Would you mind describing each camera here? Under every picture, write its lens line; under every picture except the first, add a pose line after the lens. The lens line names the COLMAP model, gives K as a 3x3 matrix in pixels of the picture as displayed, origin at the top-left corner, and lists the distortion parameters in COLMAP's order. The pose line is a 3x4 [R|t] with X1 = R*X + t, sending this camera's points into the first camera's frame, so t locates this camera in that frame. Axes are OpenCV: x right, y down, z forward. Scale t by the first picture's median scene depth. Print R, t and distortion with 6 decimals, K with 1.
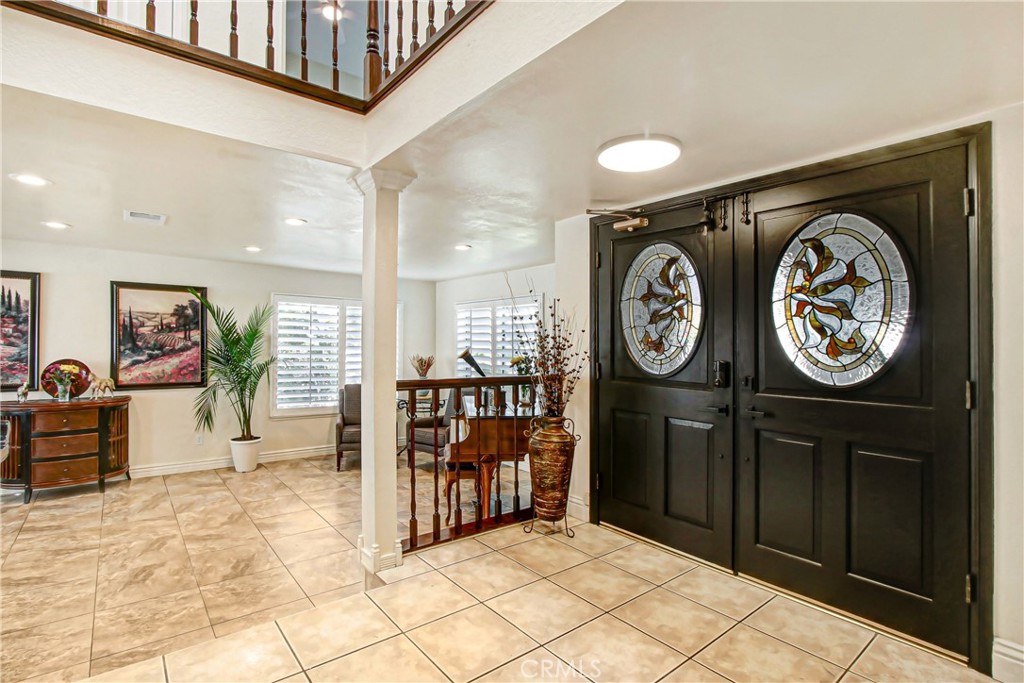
lens RADIAL K [[475.1, 0, 516.1], [0, 475.1, 341.5], [0, 0, 1]] dist [-0.014468, 0.001281]
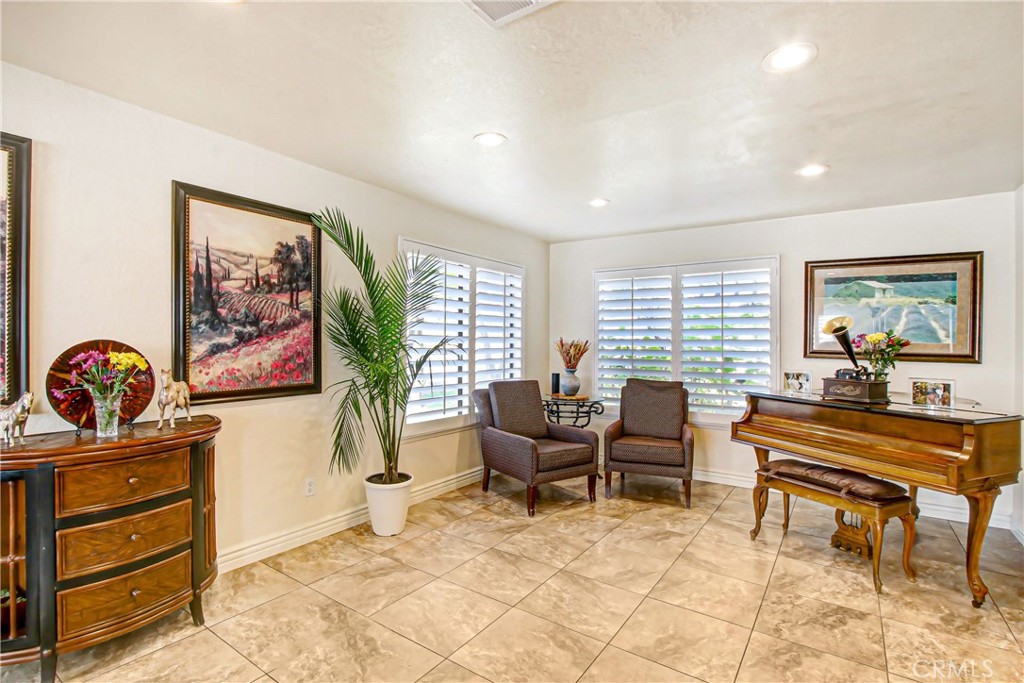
lens RADIAL K [[475.1, 0, 501.3], [0, 475.1, 343.2], [0, 0, 1]] dist [-0.014468, 0.001281]
pose [[0.965516, -0.006881, 0.260252, -0.629407], [0.003170, 0.999887, 0.014674, 0.031043], [-0.260324, -0.013343, 0.965429, 0.417415]]
